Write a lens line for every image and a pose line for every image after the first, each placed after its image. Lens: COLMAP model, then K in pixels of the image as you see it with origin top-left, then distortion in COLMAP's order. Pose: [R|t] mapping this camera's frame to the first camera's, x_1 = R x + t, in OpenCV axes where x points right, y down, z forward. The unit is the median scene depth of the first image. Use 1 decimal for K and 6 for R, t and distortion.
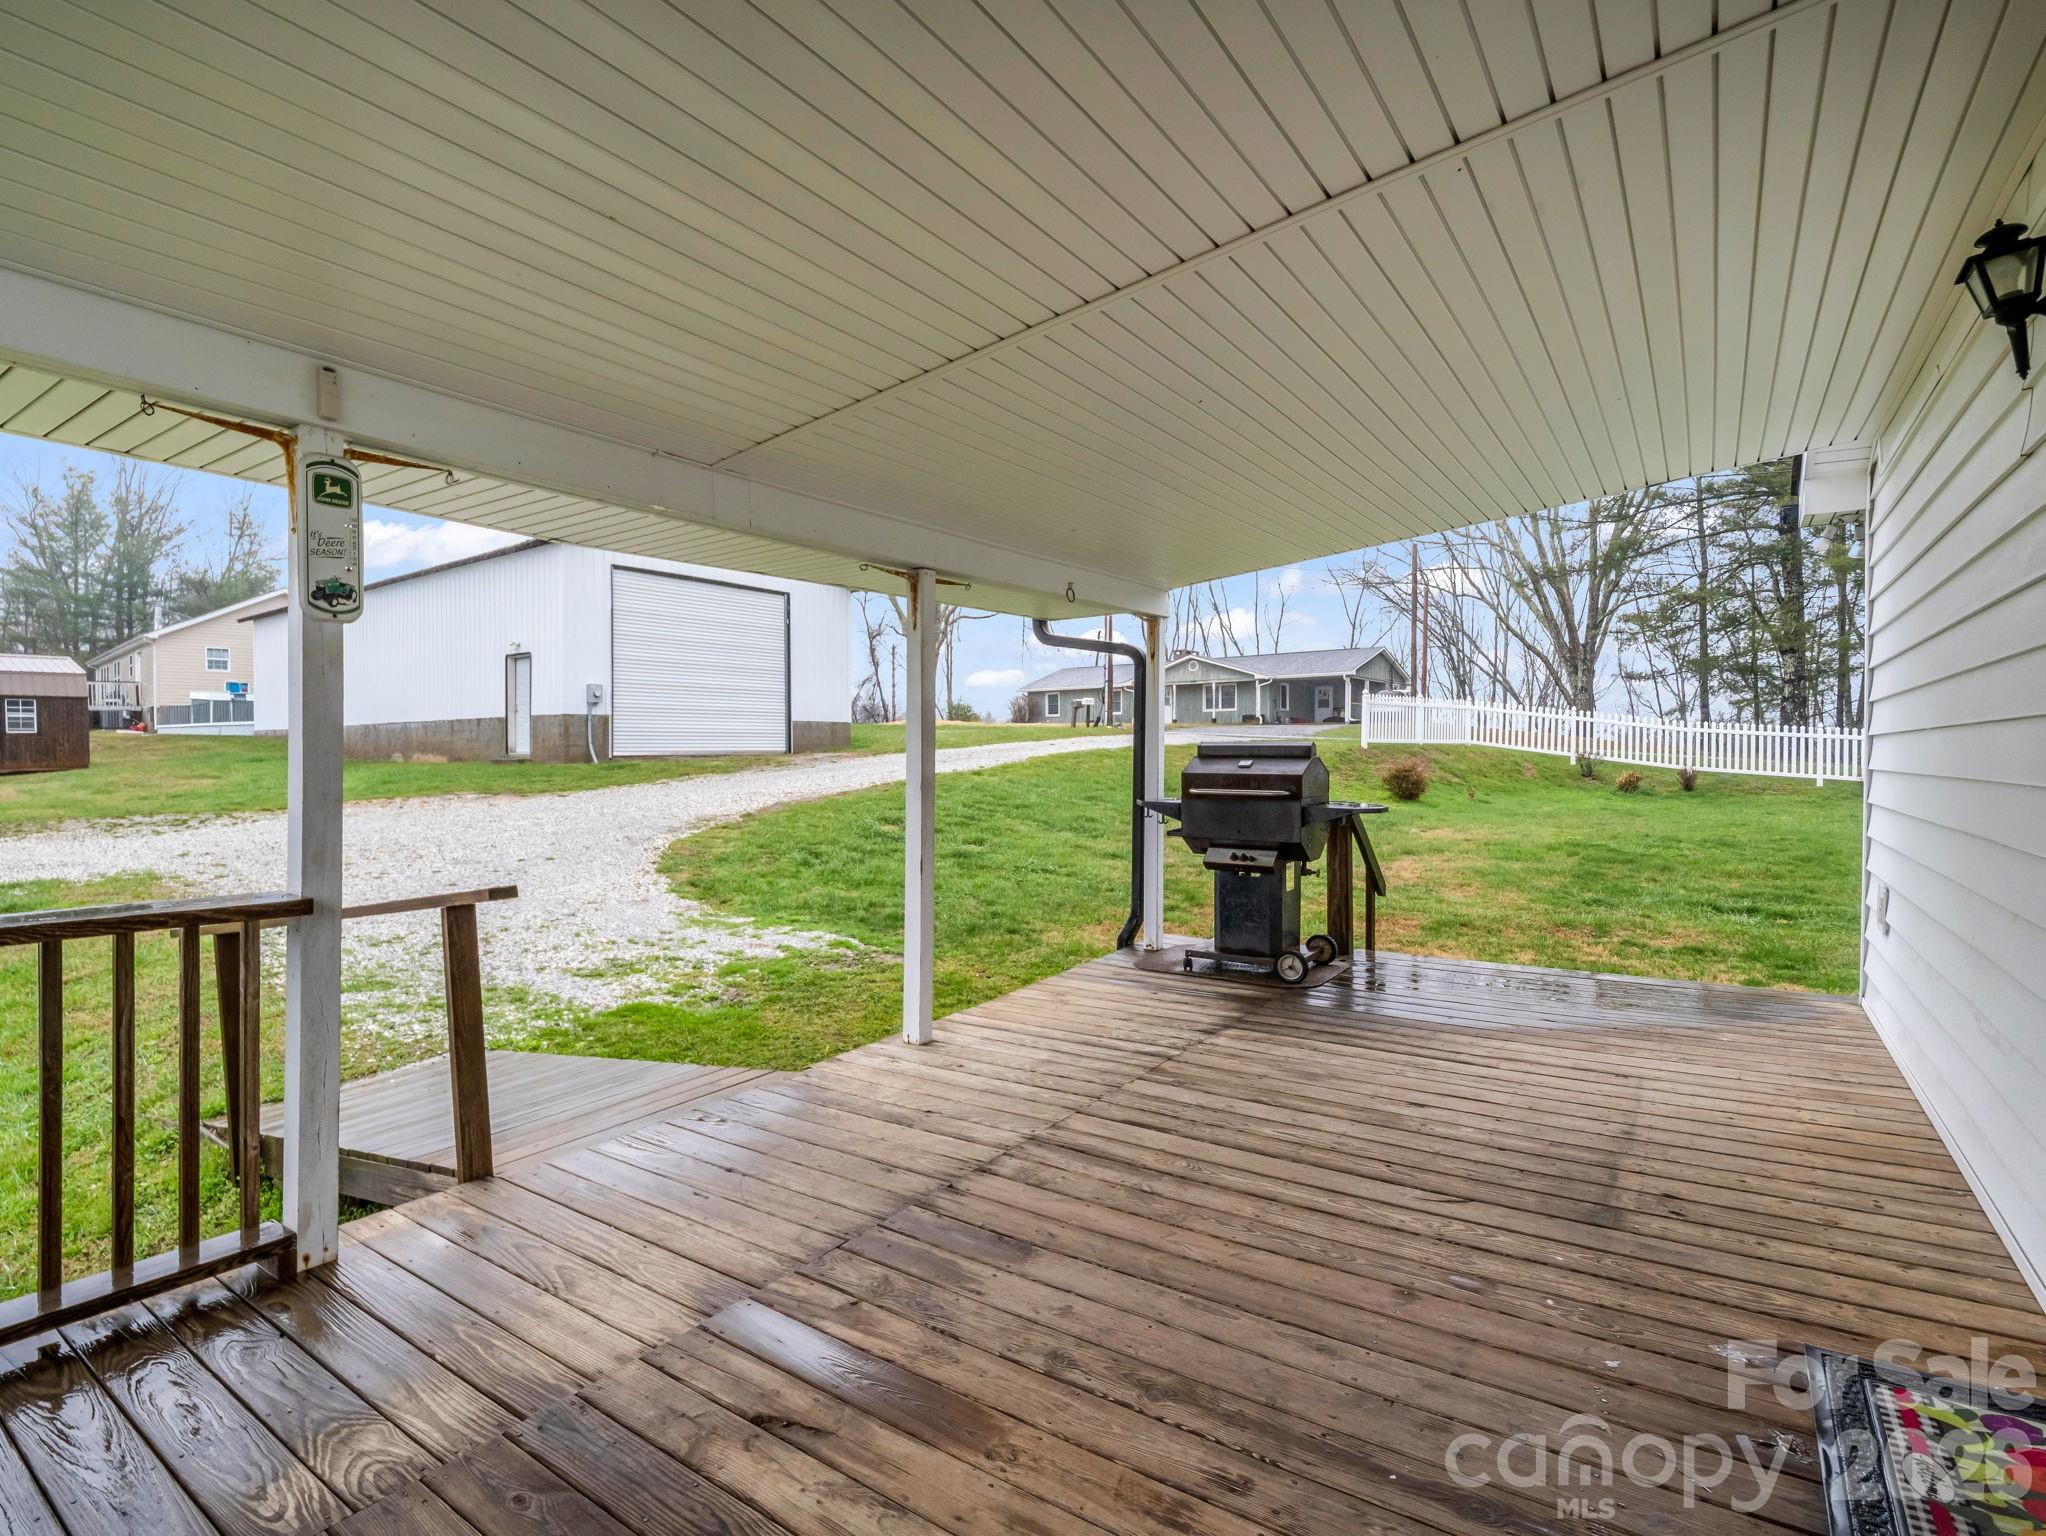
lens RADIAL K [[992.7, 0, 1023.0], [0, 992.7, 768.0], [0, 0, 1]] dist [-0.002141, -0.000731]
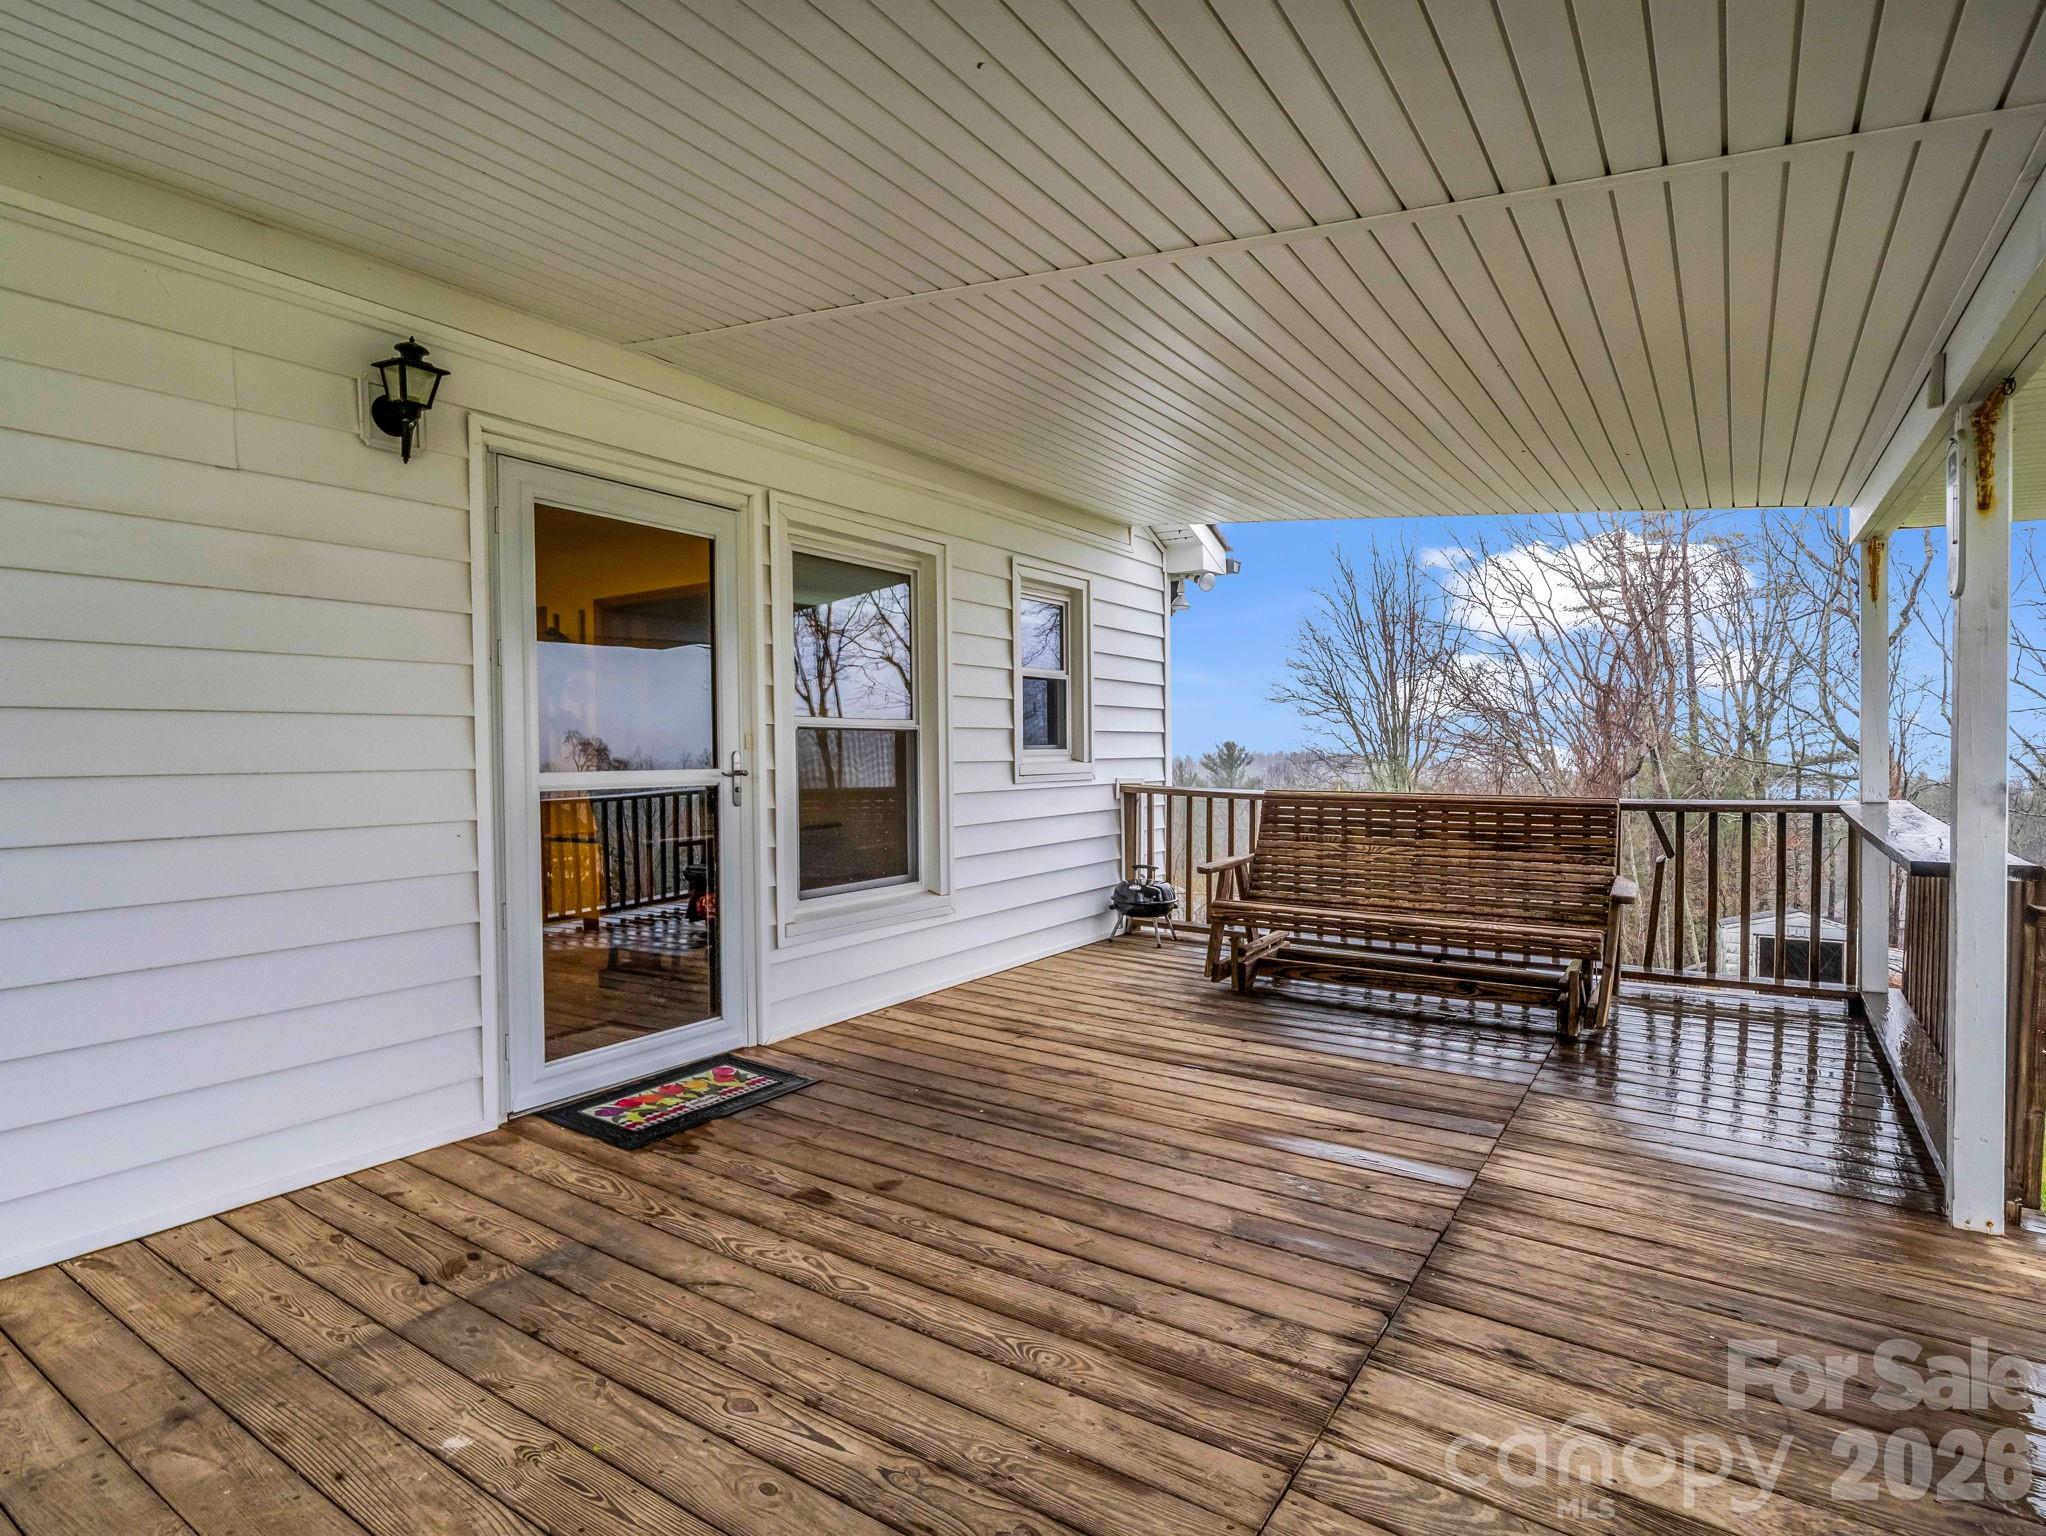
lens RADIAL K [[1062.3, 0, 1023.0], [0, 1062.3, 768.0], [0, 0, 1]] dist [0.000056, 0.000010]
pose [[-0.999828, 0.005199, -0.017789, 0.218145], [0.004567, 0.999363, 0.035381, 0.010104], [0.017962, 0.035293, -0.999216, 1.947646]]
